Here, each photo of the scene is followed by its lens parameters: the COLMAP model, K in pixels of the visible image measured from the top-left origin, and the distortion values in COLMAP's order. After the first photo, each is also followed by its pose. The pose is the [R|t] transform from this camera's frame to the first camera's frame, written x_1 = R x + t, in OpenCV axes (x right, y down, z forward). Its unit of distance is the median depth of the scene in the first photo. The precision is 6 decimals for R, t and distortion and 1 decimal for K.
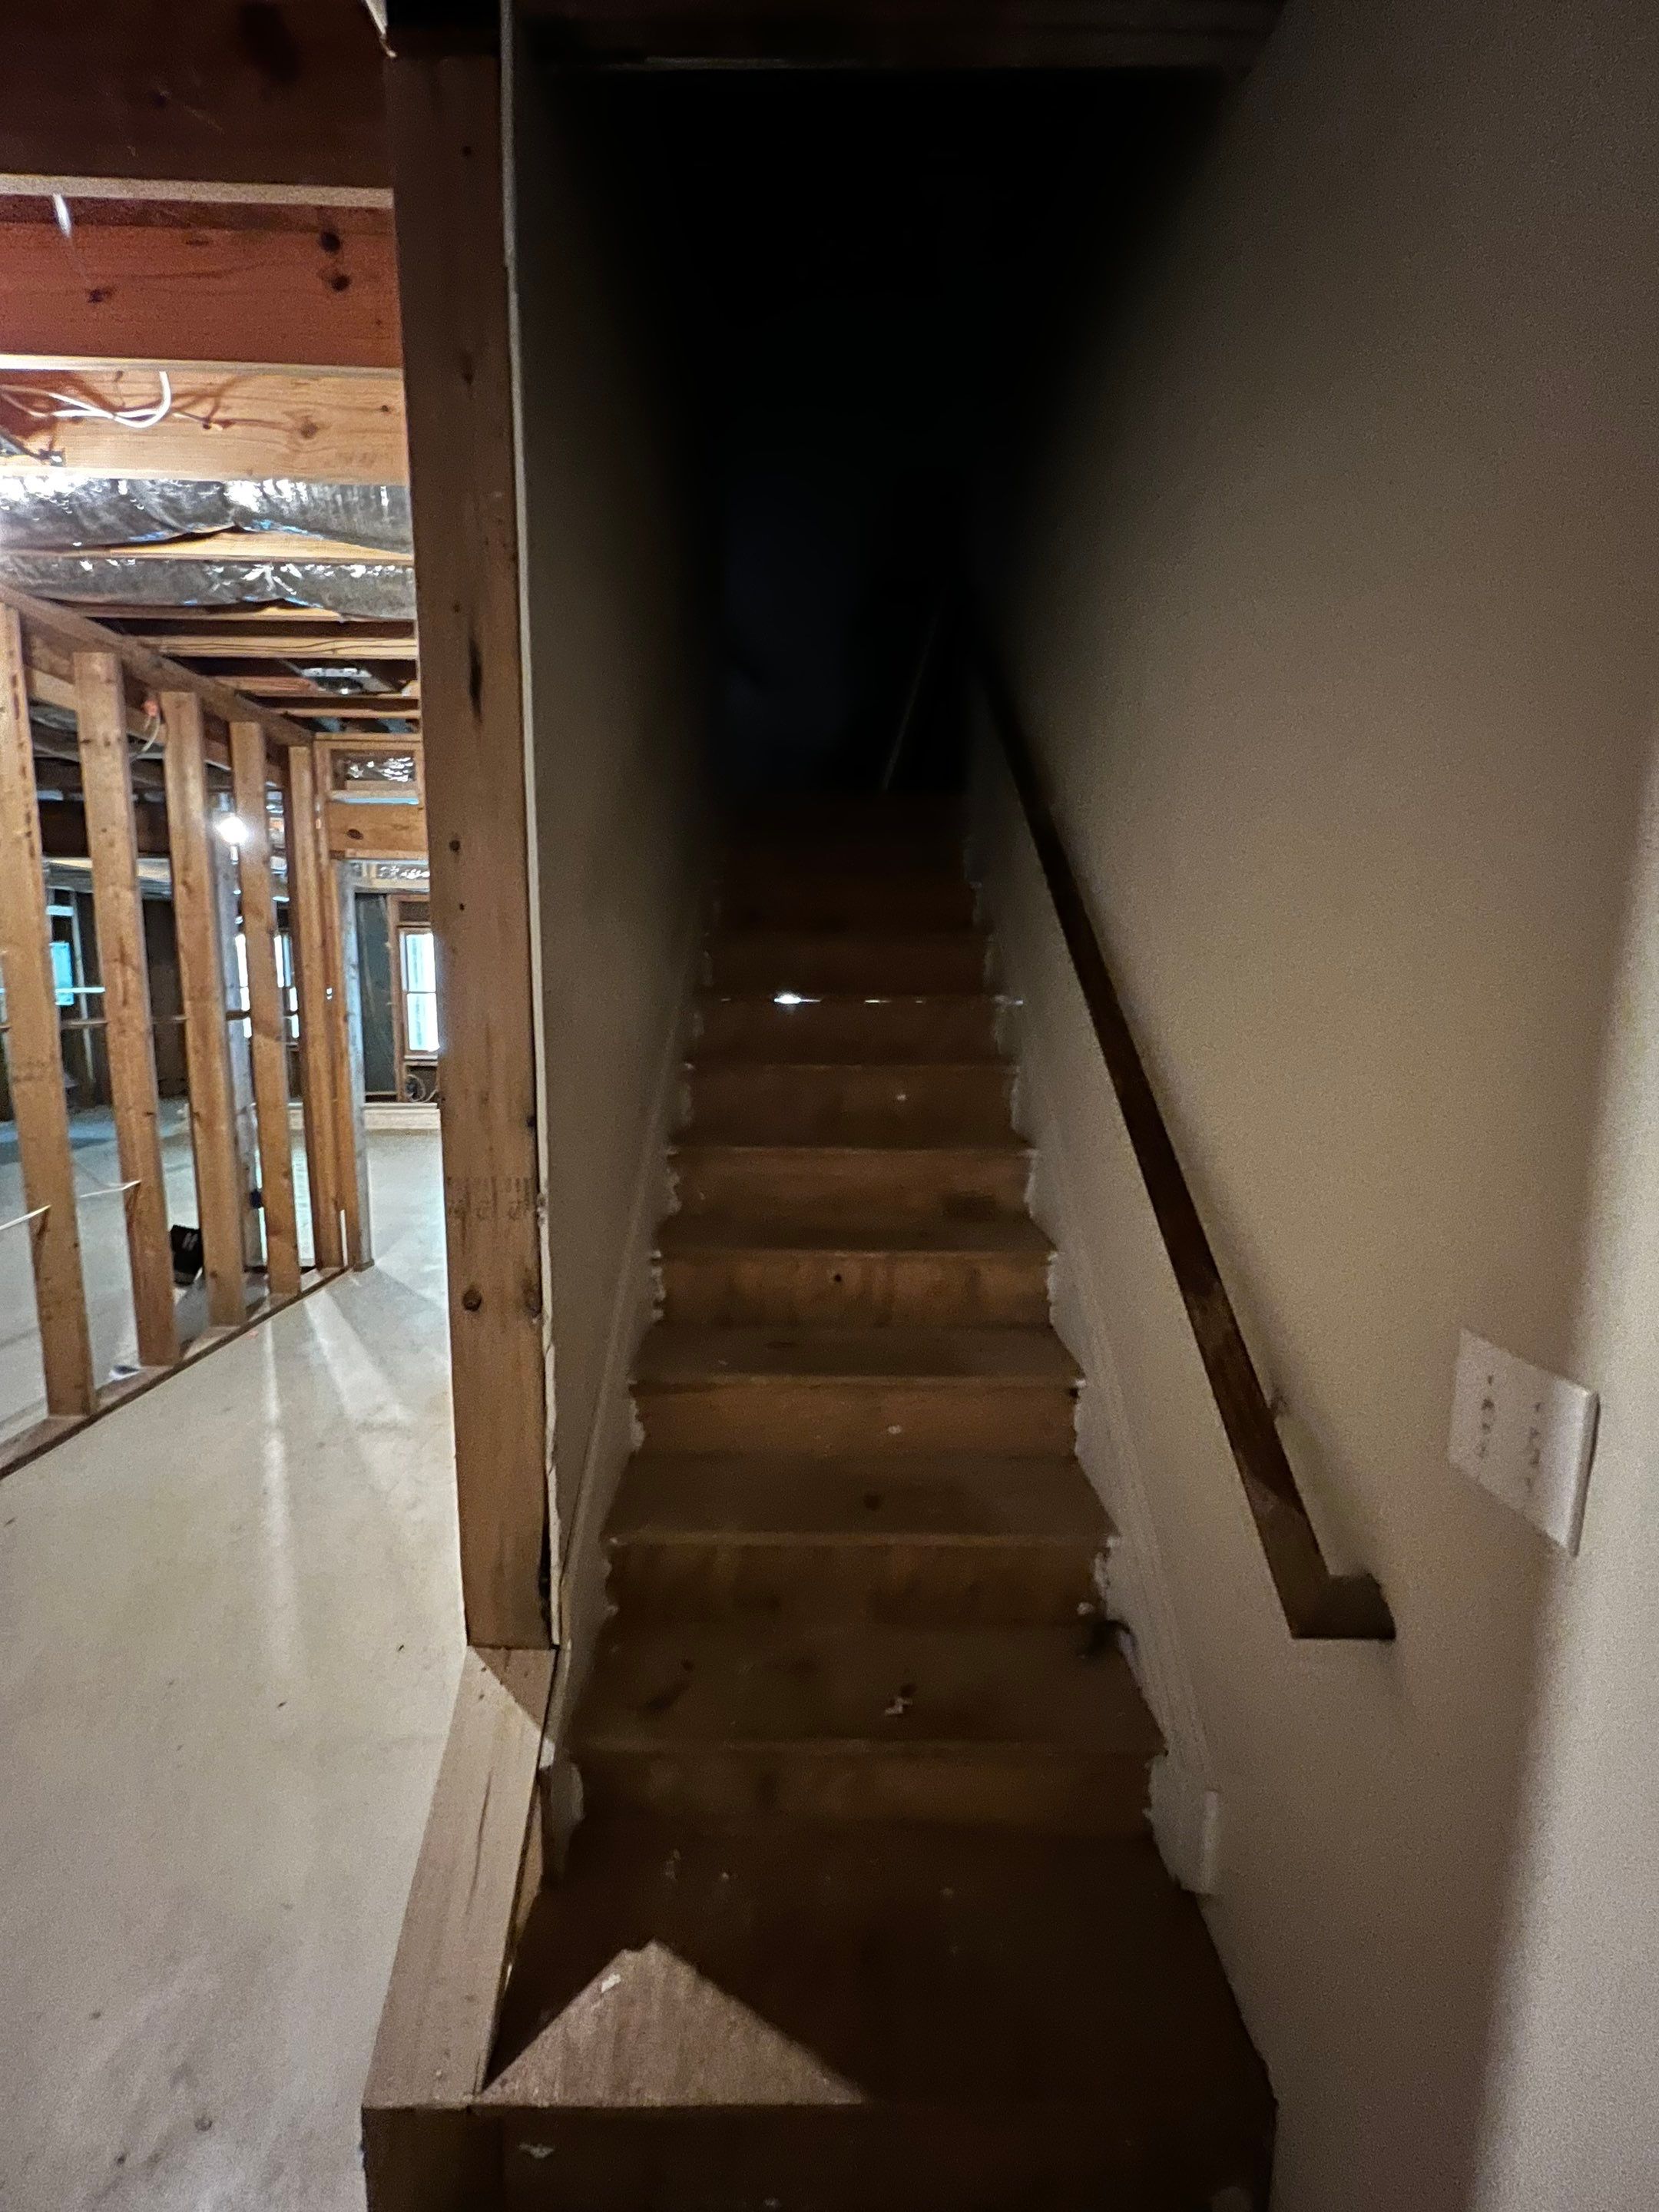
lens RADIAL K [[883.7, 0, 831.6], [0, 883.7, 1100.0], [0, 0, 1]] dist [-0.001941, 0.001025]
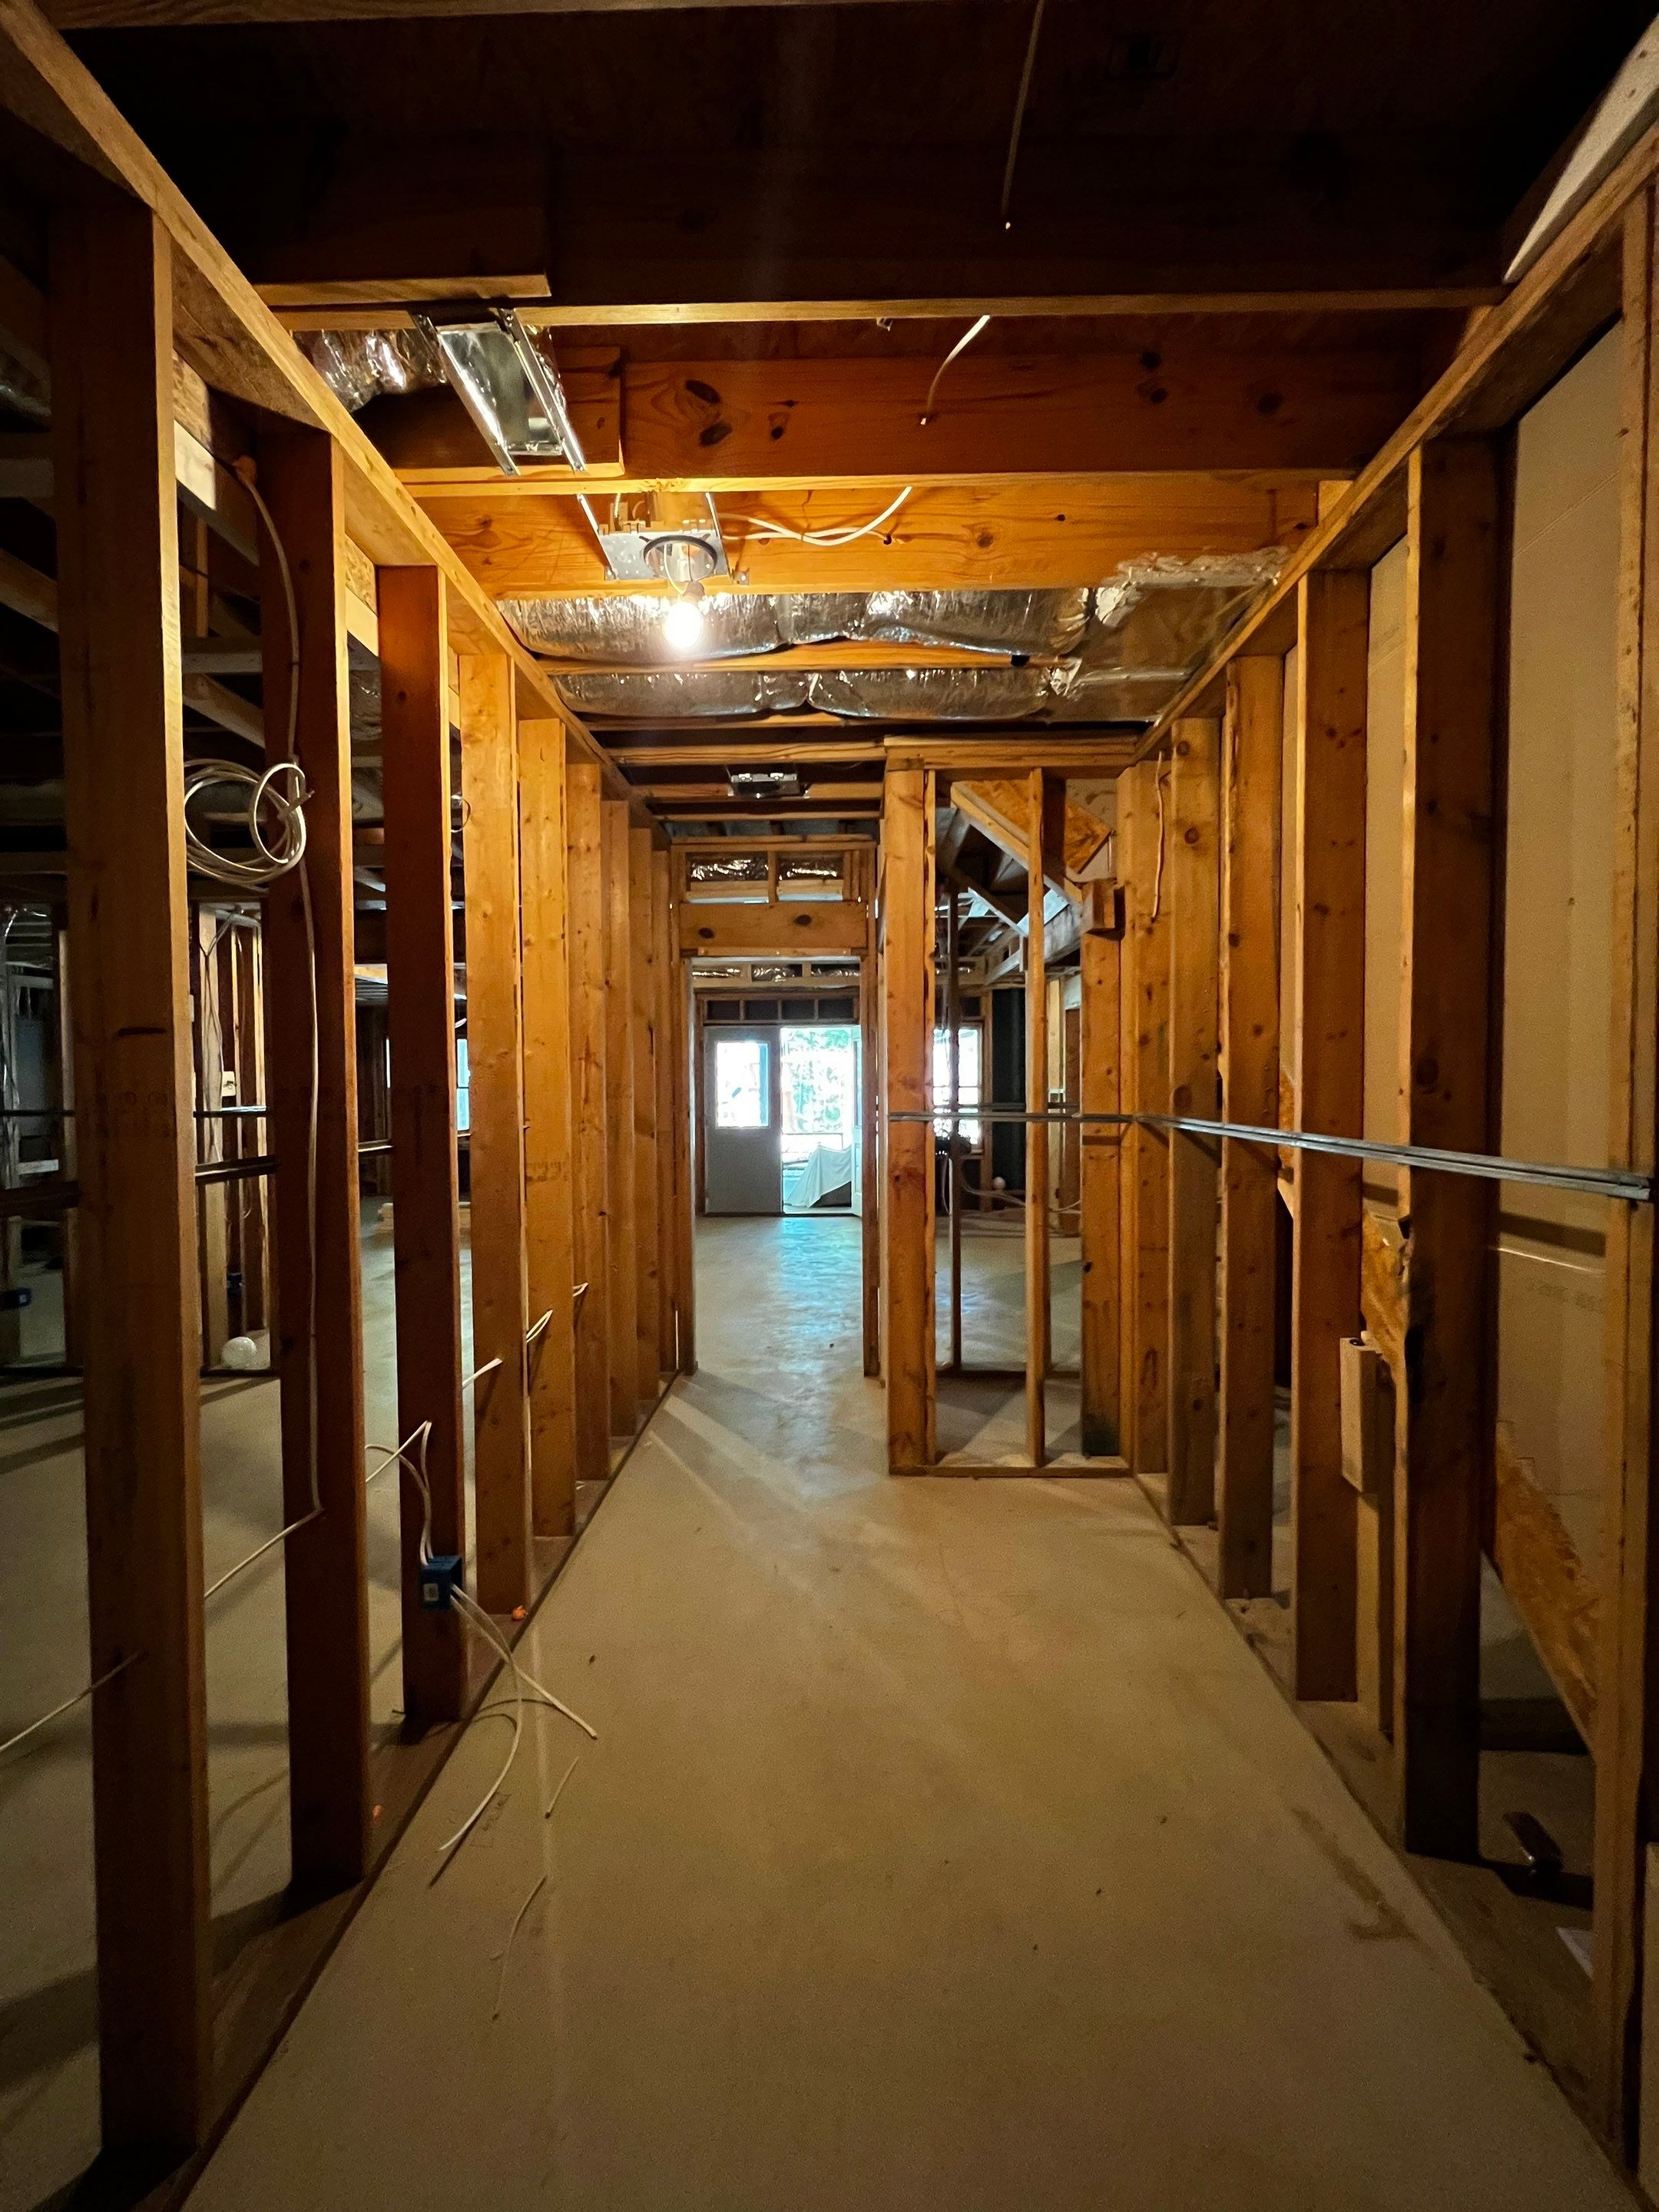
lens RADIAL K [[883.7, 0, 826.9], [0, 883.7, 1101.7], [0, 0, 1]] dist [-0.001941, 0.001025]
pose [[0.999001, -0.017139, -0.041258, -0.550932], [0.012865, 0.994730, -0.101722, -0.005623], [0.042784, 0.101090, 0.993957, 0.027314]]
